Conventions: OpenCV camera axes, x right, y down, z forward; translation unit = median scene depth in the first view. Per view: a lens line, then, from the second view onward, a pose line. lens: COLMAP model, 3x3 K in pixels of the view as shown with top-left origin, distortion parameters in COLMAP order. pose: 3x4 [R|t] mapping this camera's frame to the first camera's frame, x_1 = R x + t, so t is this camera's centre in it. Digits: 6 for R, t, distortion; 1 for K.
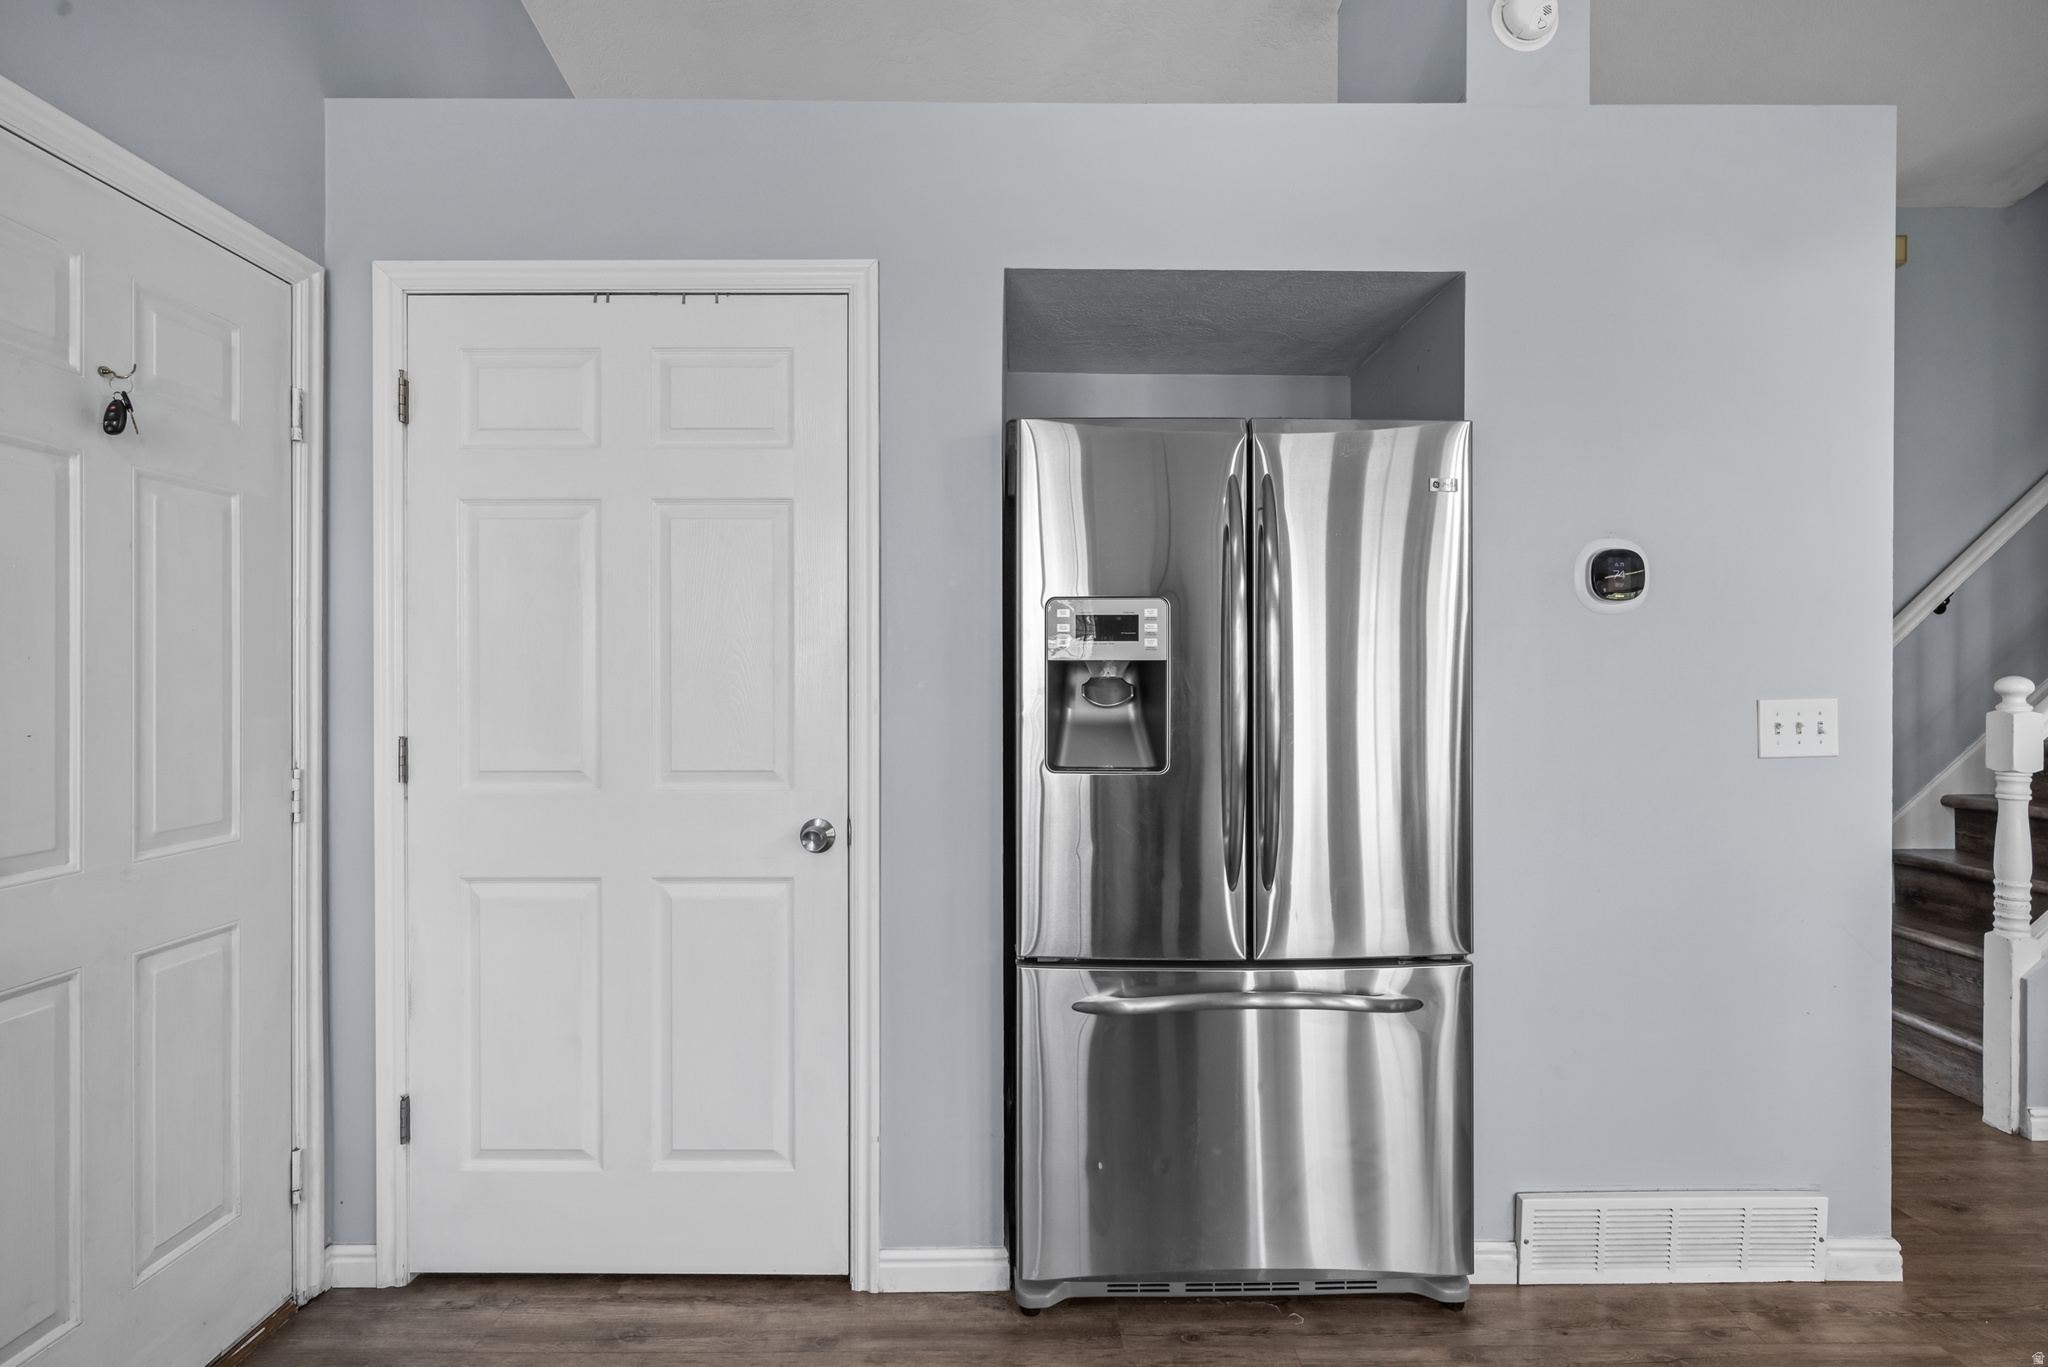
lens RADIAL K [[1001.5, 0, 1026.2], [0, 1001.5, 678.9], [0, 0, 1]] dist [-0.002277, -0.000095]
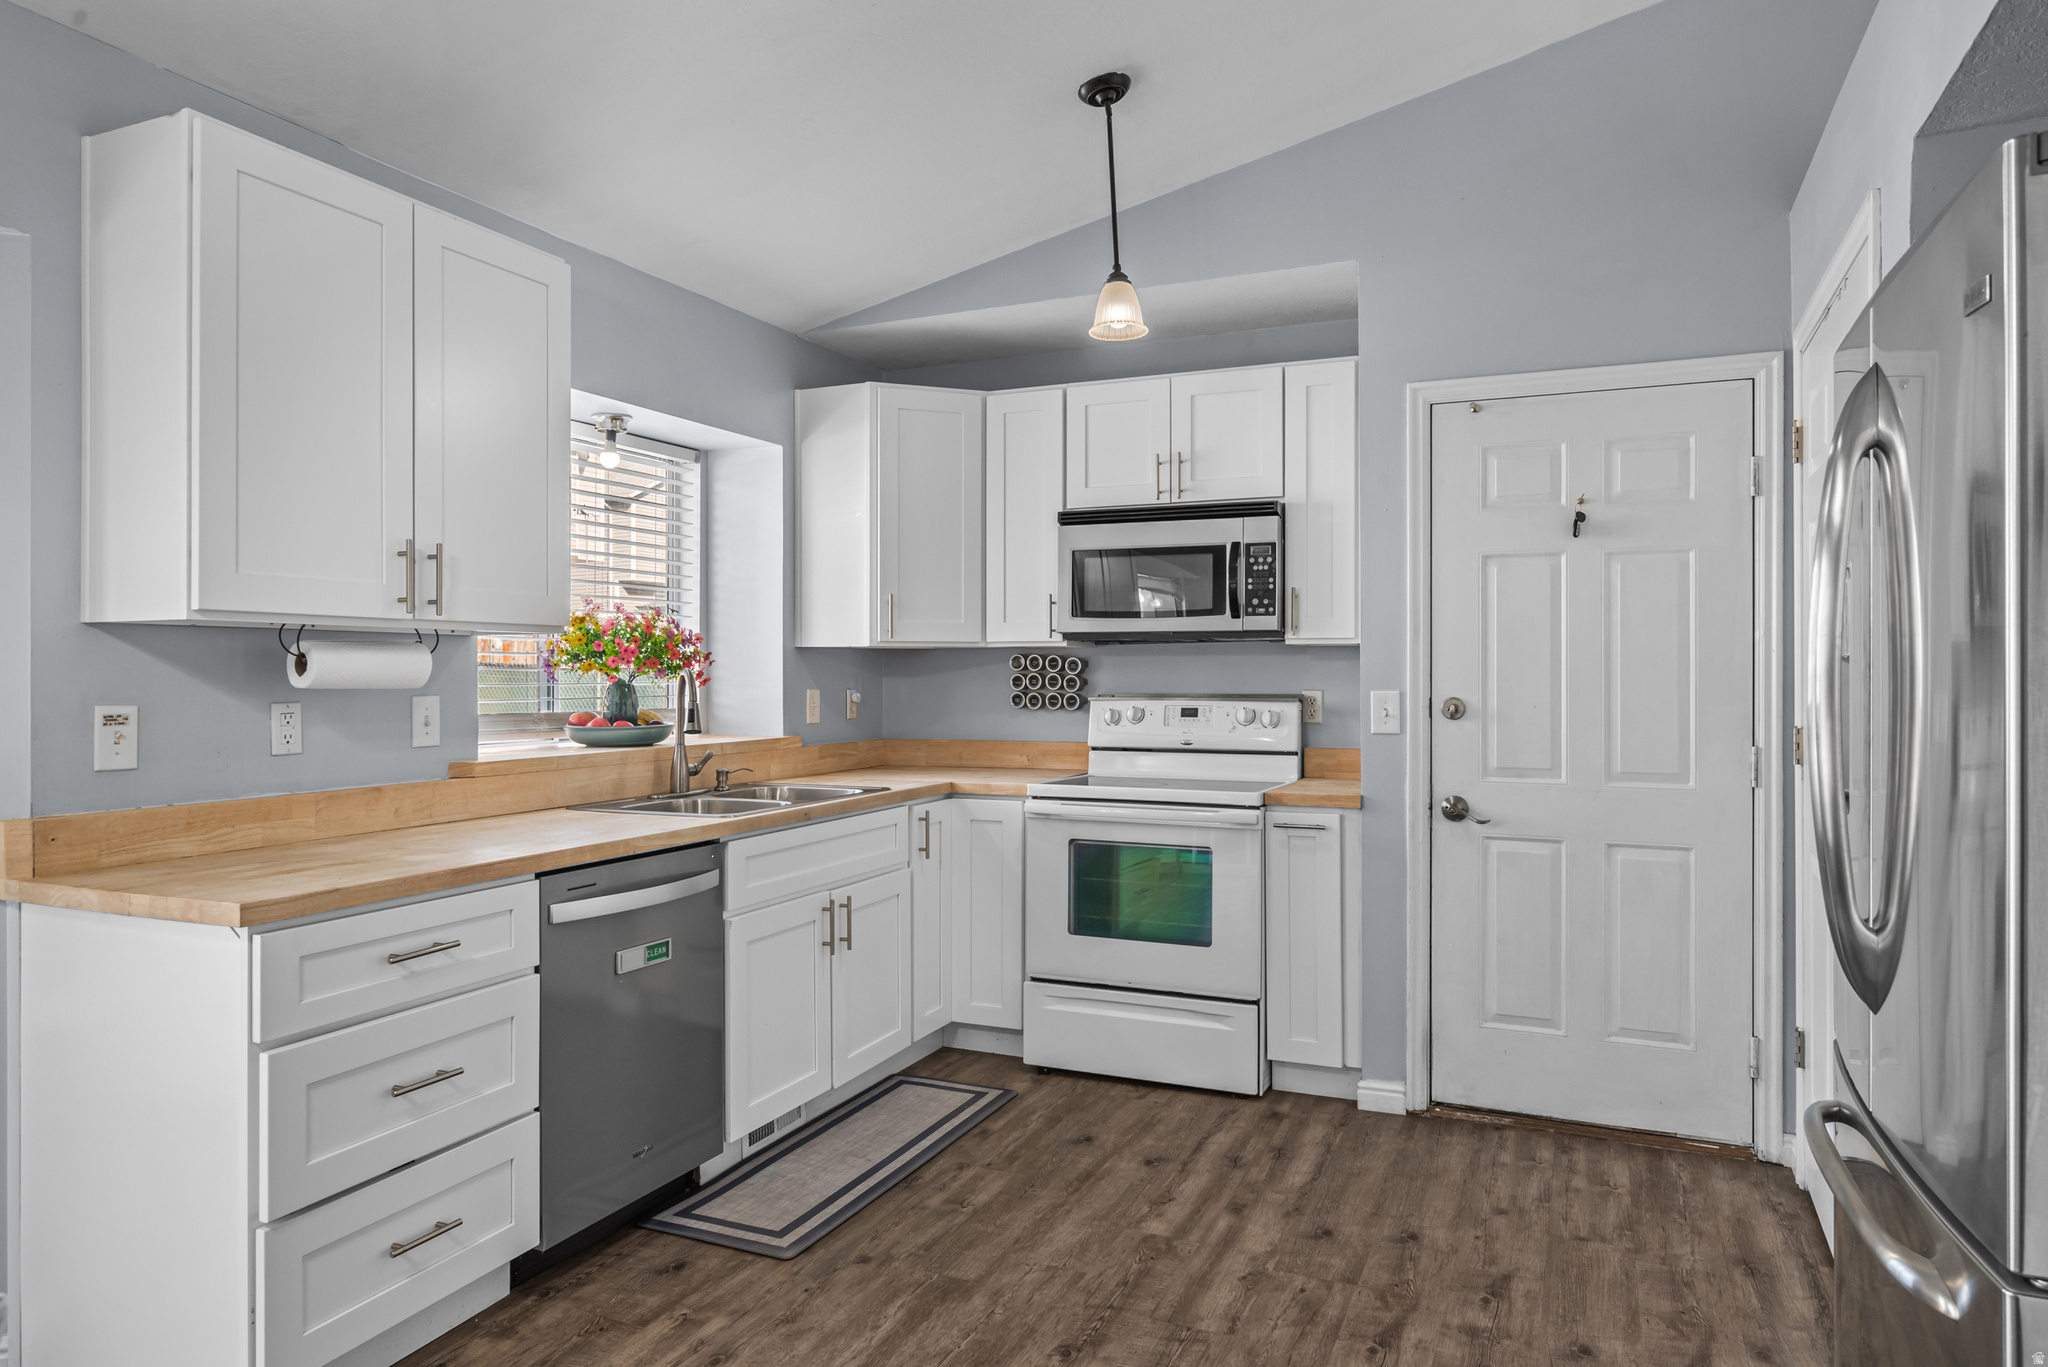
lens RADIAL K [[1254.4, 0, 1026.5], [0, 1254.4, 678.0], [0, 0, 1]] dist [0.001690, 0.000451]
pose [[-0.419277, 0.003918, -0.907850, 1.369936], [-0.000661, 0.999989, 0.004621, -0.007562], [0.907858, 0.002538, -0.419270, 0.968291]]
